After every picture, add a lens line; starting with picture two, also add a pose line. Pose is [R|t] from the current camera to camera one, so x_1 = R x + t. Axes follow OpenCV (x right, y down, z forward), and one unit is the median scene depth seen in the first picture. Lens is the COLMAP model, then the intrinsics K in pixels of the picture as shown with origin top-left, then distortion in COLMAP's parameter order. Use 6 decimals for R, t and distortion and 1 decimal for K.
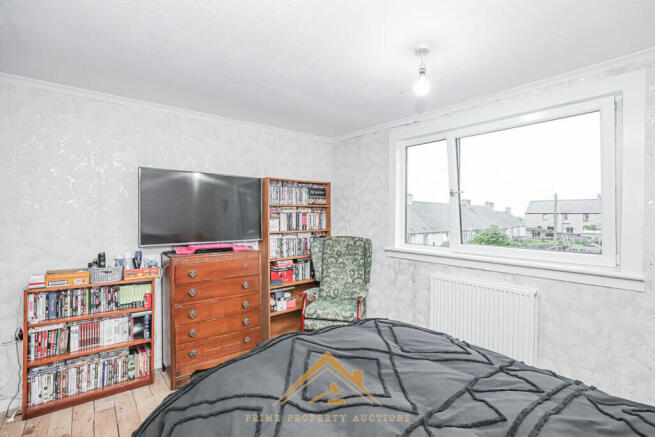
lens RADIAL K [[307.7, 0, 328.5], [0, 307.7, 216.5], [0, 0, 1]] dist [0.002024, 0.001174]
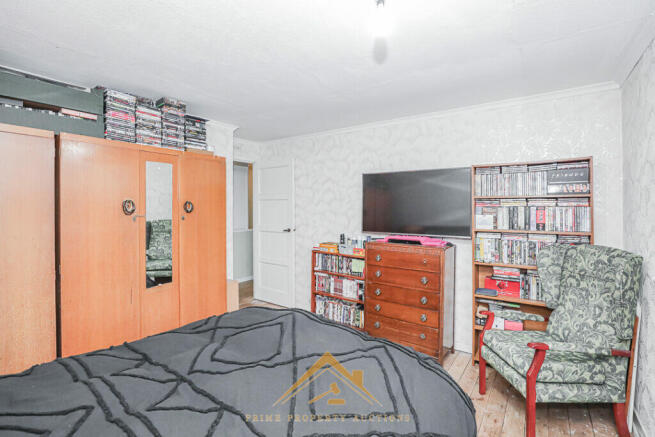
lens RADIAL K [[307.7, 0, 332.6], [0, 307.7, 207.2], [0, 0, 1]] dist [0.002024, 0.001174]
pose [[0.290606, -0.001036, -0.956842, 0.484264], [-0.004075, 0.999989, -0.002320, -0.006821], [0.956834, 0.004574, 0.290598, 0.357730]]
